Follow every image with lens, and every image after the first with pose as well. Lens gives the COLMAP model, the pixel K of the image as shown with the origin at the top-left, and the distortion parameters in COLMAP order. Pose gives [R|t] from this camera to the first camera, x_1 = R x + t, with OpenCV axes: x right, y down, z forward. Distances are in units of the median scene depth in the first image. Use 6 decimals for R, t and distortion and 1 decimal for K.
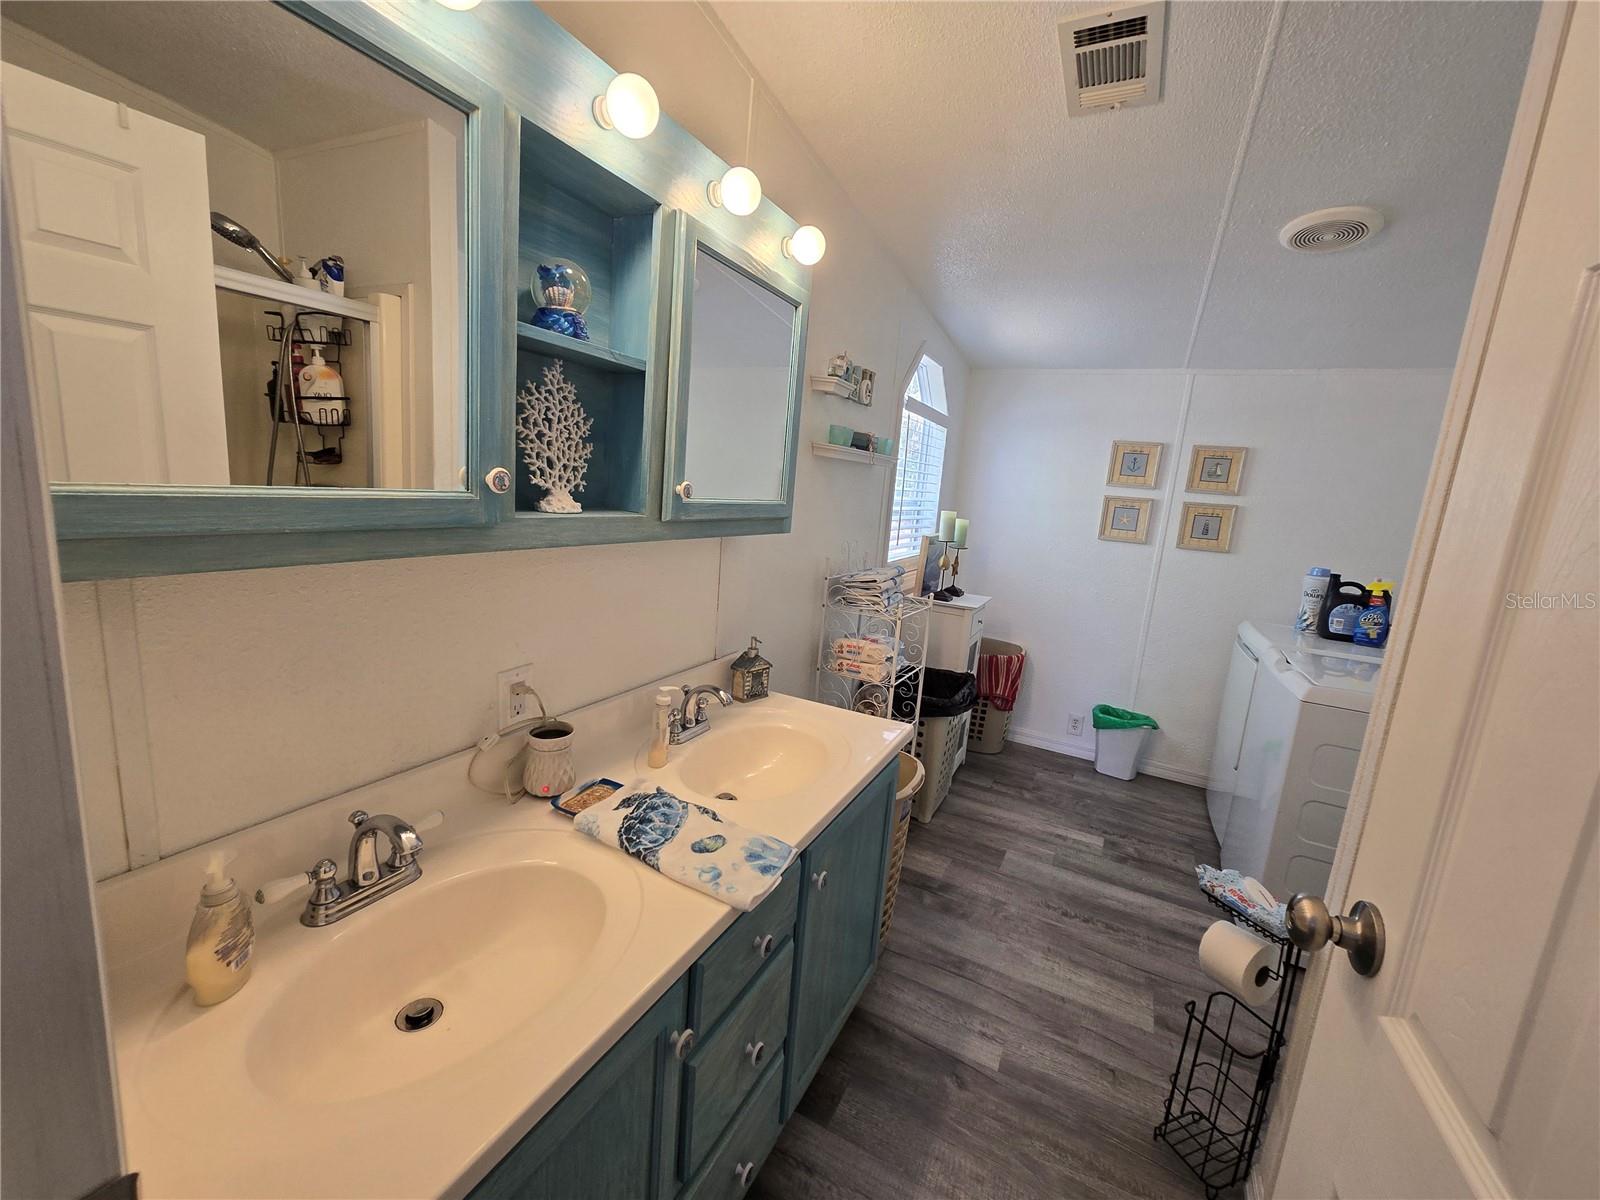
lens RADIAL K [[665.3, 0, 801.7], [0, 665.3, 599.2], [0, 0, 1]] dist [-0.004135, 0.002264]
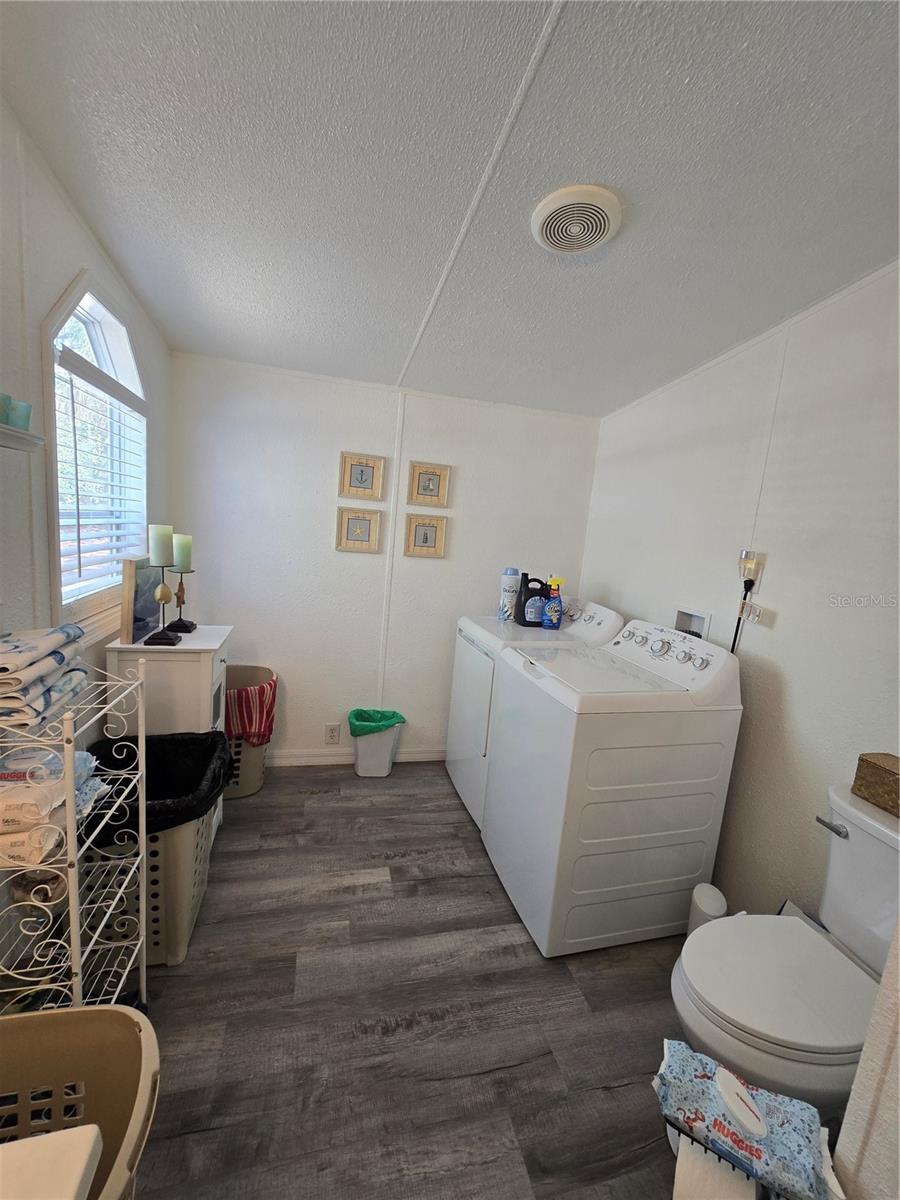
lens RADIAL K [[499.0, 0, 456.8], [0, 499.0, 601.3], [0, 0, 1]] dist [-0.004135, 0.002264]
pose [[0.745725, -0.112528, 0.656683, 0.089931], [0.092033, 0.993583, 0.065747, -0.052077], [-0.659867, 0.011407, 0.751296, 0.352479]]
